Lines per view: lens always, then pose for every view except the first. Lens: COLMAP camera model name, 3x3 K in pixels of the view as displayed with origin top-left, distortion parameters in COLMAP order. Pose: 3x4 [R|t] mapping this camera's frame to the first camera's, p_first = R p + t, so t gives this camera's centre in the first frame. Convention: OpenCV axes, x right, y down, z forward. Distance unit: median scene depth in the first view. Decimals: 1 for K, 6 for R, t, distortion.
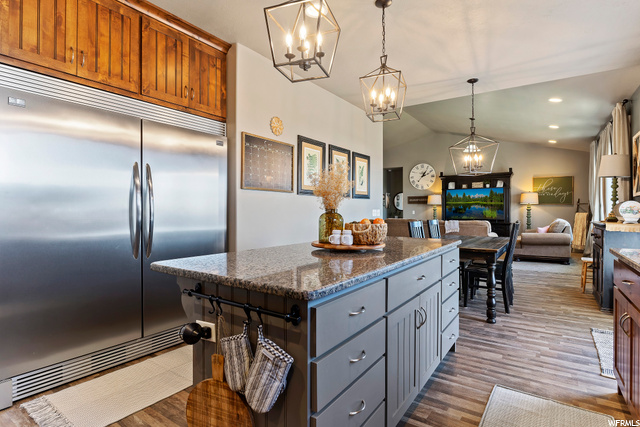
lens RADIAL K [[326.8, 0, 320.0], [0, 326.8, 213.5], [0, 0, 1]] dist [0.001969, 0.000637]
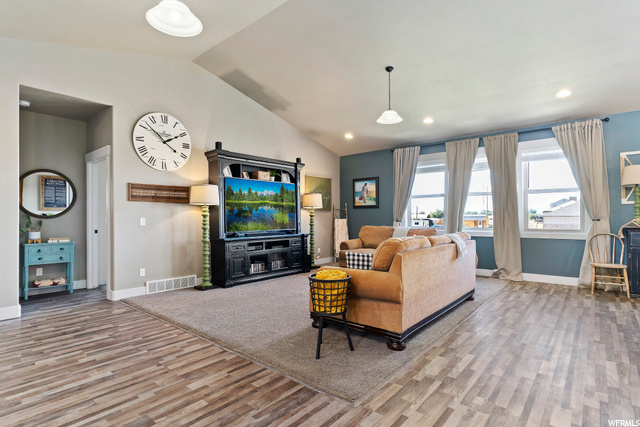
lens RADIAL K [[328.4, 0, 318.2], [0, 328.4, 219.6], [0, 0, 1]] dist [0.000430, 0.000191]
pose [[0.108235, -0.008695, 0.994087, -0.137473], [0.011739, 0.999903, 0.007468, -0.008941], [-0.994056, 0.010862, 0.108327, 0.903053]]
